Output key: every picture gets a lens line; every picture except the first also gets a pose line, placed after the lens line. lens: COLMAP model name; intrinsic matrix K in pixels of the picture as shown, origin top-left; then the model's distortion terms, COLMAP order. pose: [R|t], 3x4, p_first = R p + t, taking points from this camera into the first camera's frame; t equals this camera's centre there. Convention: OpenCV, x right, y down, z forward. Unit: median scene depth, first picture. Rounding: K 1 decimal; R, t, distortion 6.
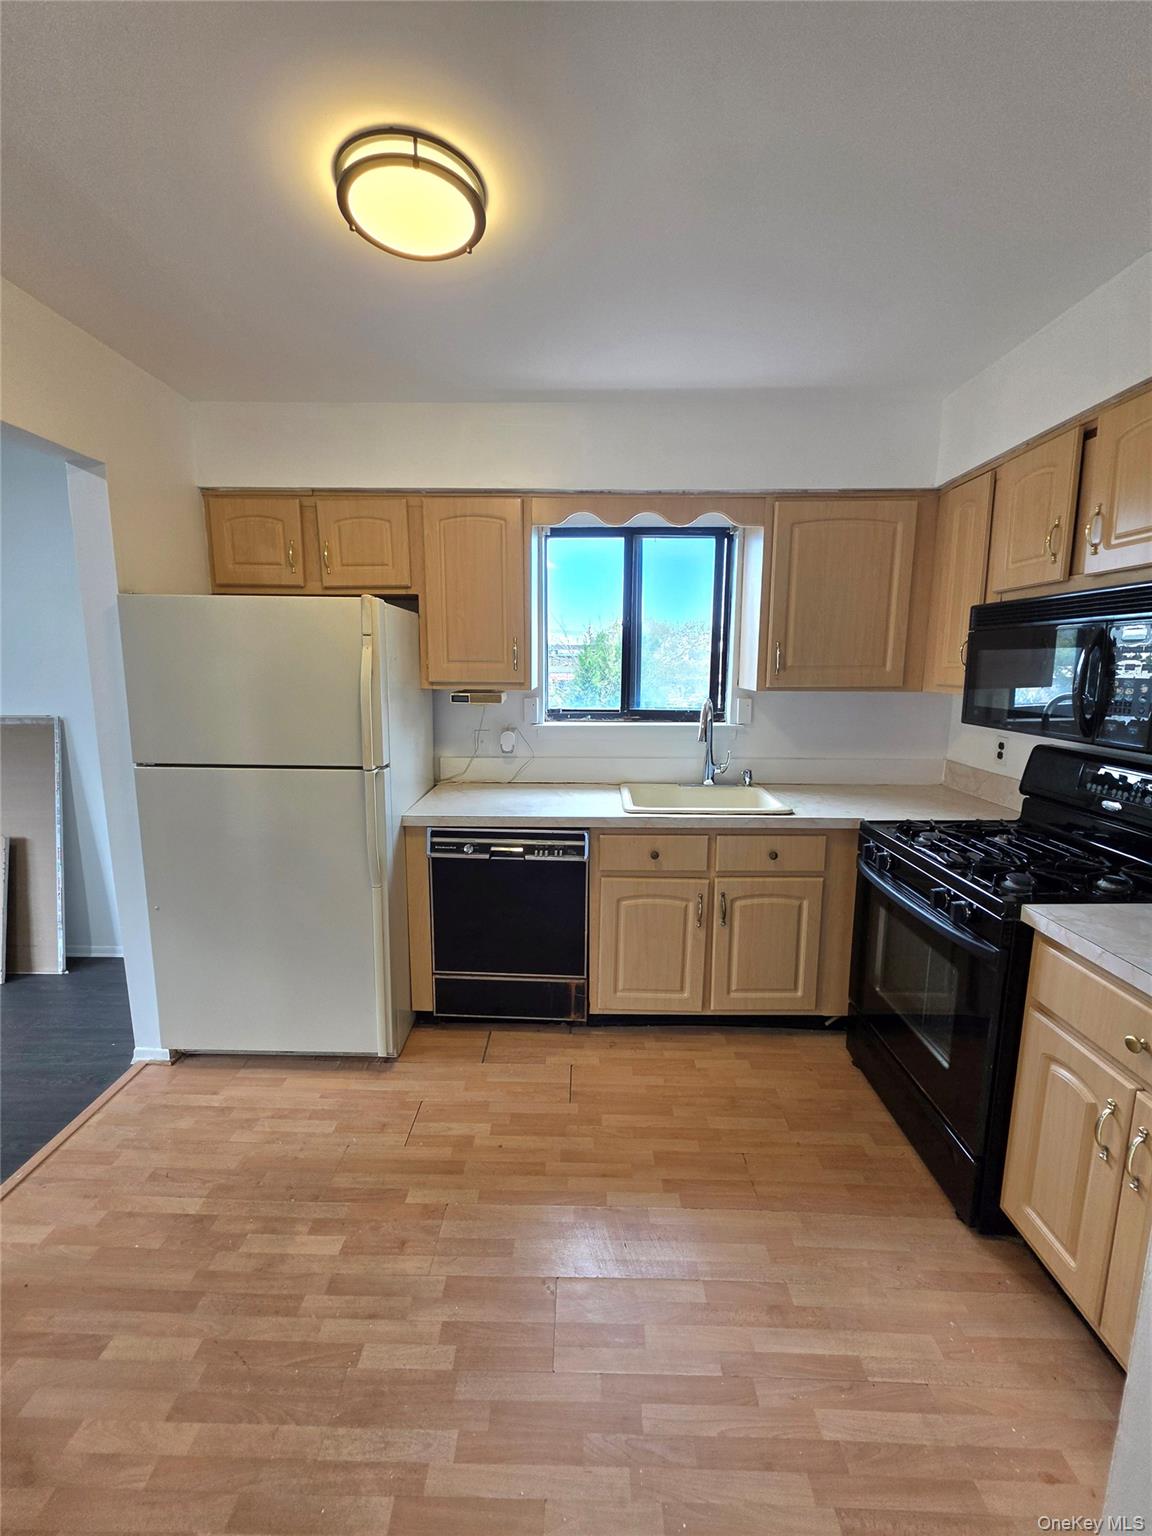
lens RADIAL K [[616.5, 0, 573.9], [0, 616.5, 761.2], [0, 0, 1]] dist [-0.001543, -0.000220]
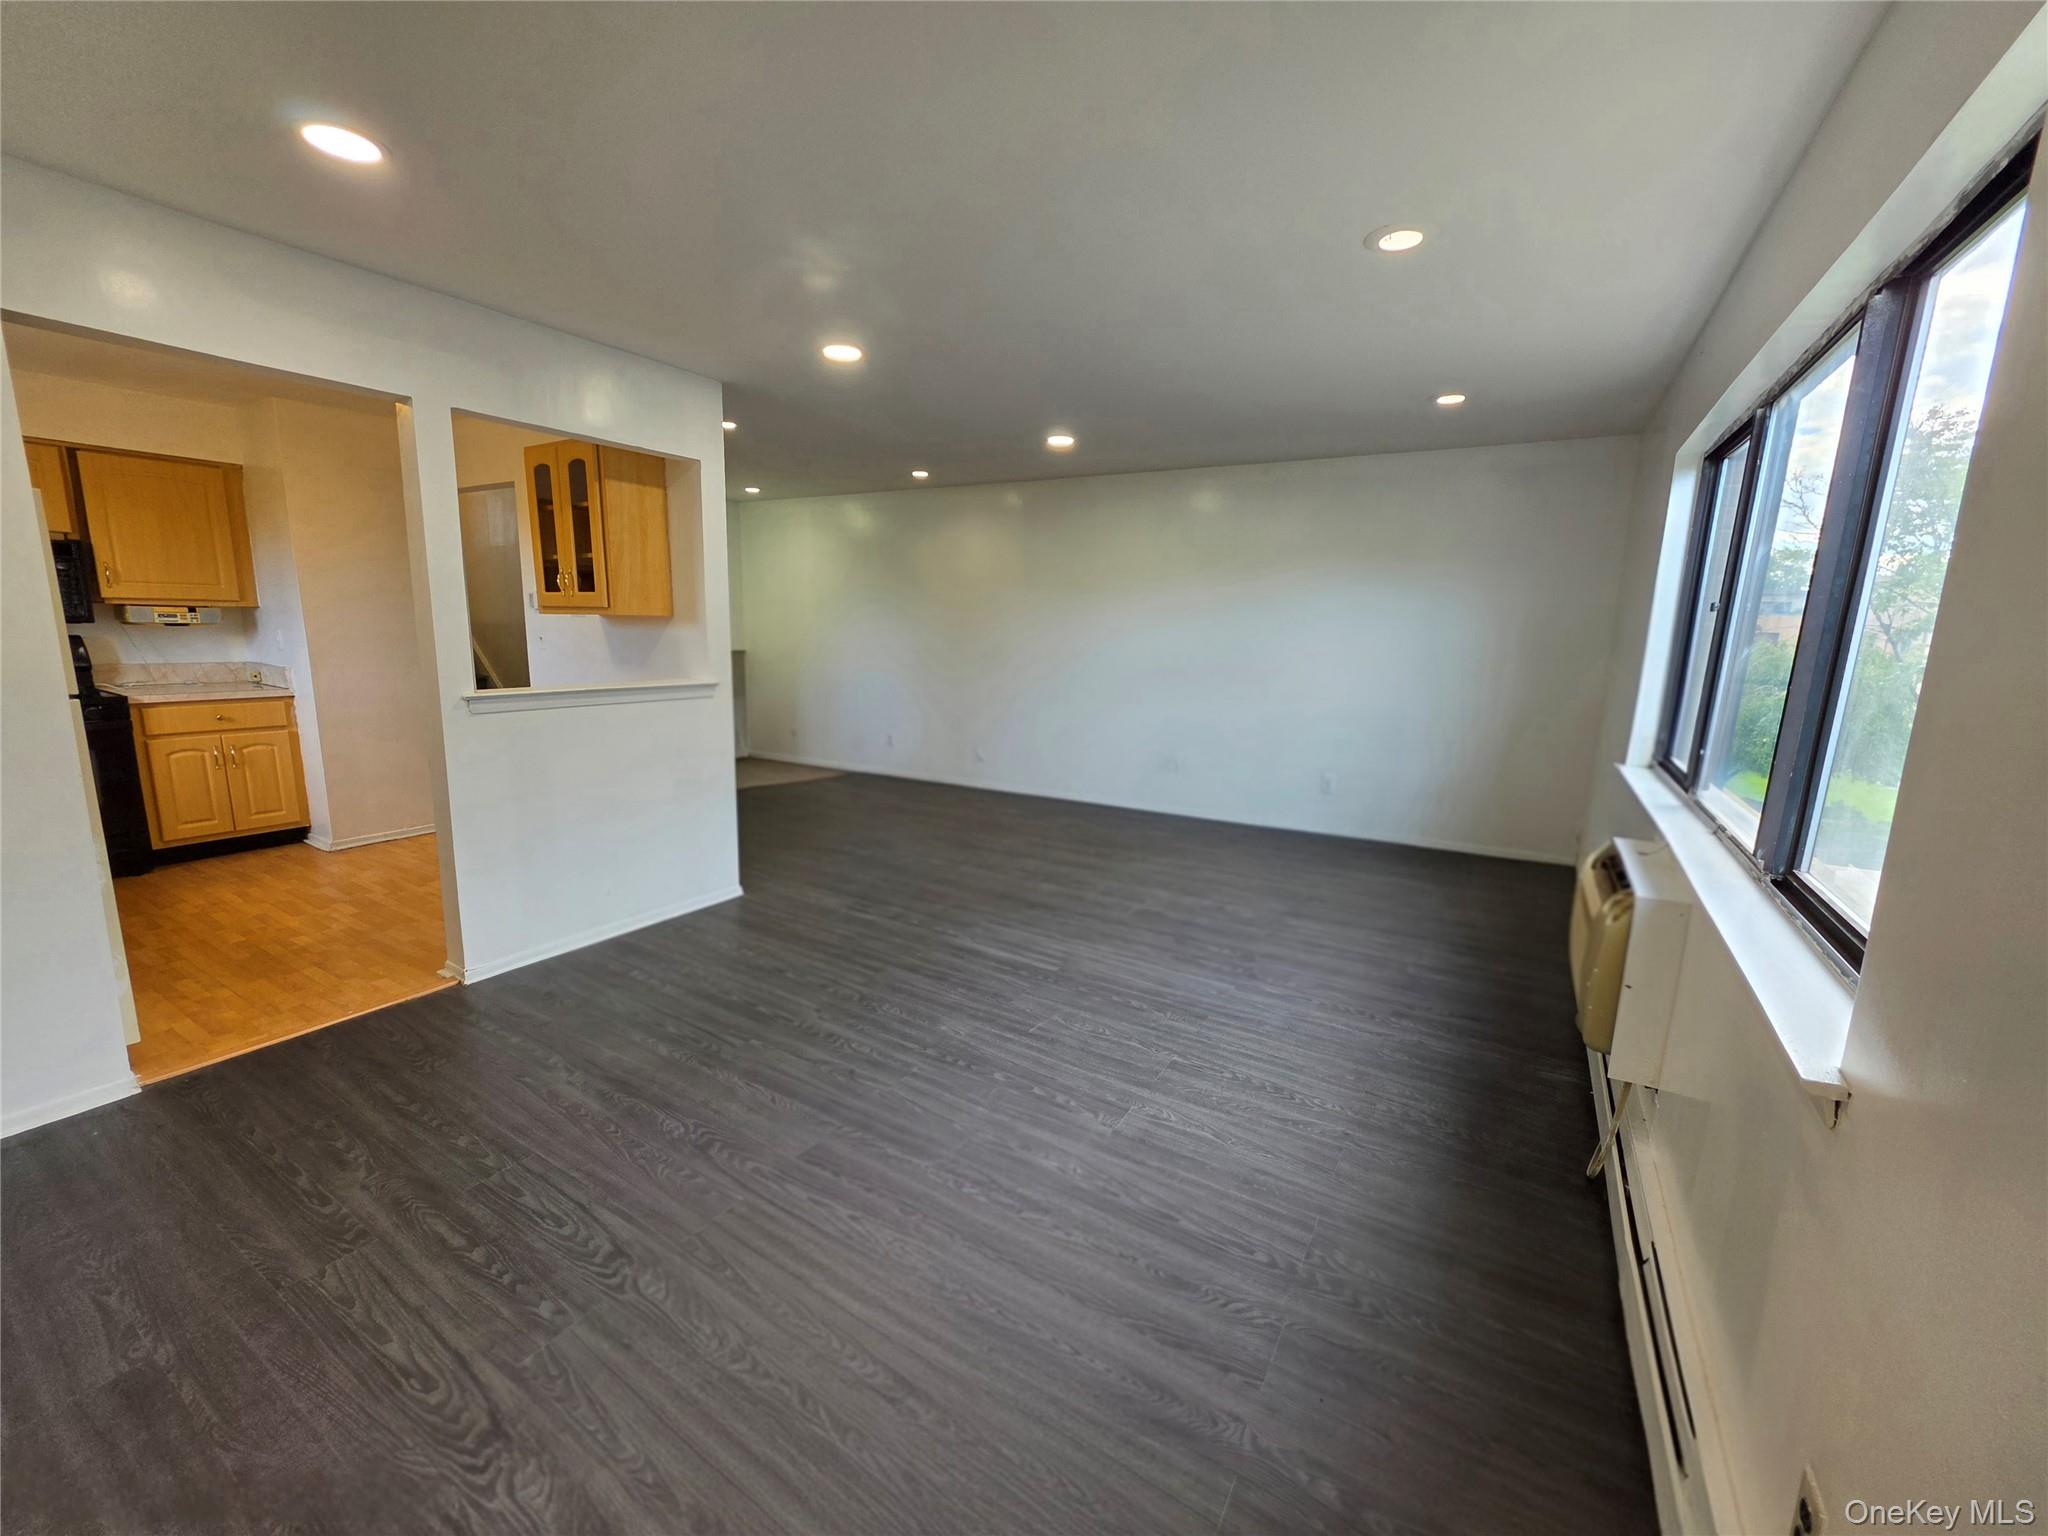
lens RADIAL K [[822.0, 0, 1017.6], [0, 822.0, 769.4], [0, 0, 1]] dist [-0.001543, -0.000220]
pose [[-0.865660, -0.109170, 0.488585, -3.302277], [0.051507, 0.951334, 0.303827, -0.222119], [-0.497977, 0.288176, -0.817908, 1.835435]]
